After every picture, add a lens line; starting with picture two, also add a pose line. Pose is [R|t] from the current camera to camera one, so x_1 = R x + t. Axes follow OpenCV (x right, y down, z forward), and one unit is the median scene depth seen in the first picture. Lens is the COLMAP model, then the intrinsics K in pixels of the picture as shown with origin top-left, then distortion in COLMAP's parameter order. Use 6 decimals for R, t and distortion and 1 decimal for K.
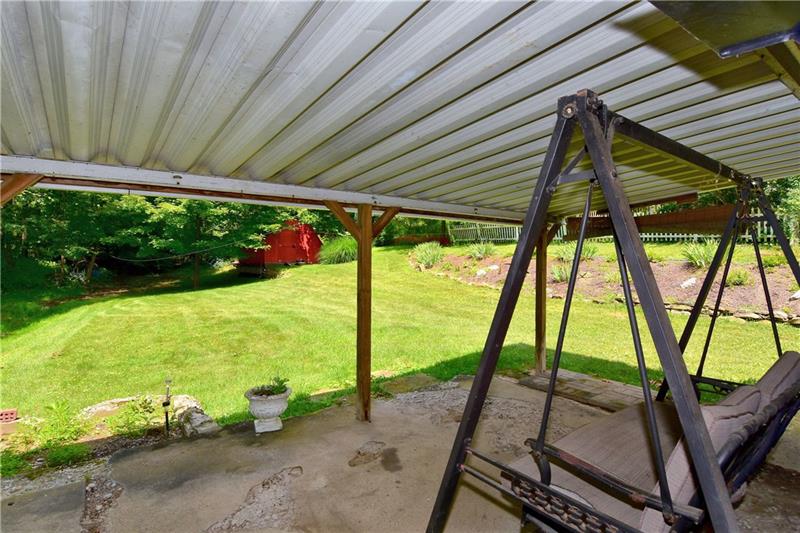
lens RADIAL K [[432.8, 0, 406.2], [0, 432.8, 263.1], [0, 0, 1]] dist [0.027120, -0.023665]
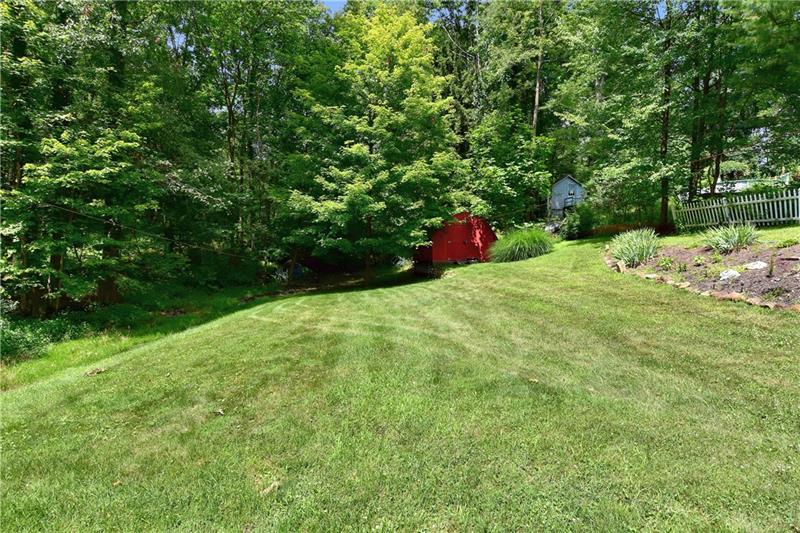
lens RADIAL K [[432.8, 0, 394.5], [0, 432.8, 269.2], [0, 0, 1]] dist [0.027120, -0.023665]
pose [[0.884760, 0.000175, -0.466047, 0.031850], [0.007721, 0.999857, 0.015033, 0.001798], [0.465983, -0.016899, 0.884632, 0.181621]]
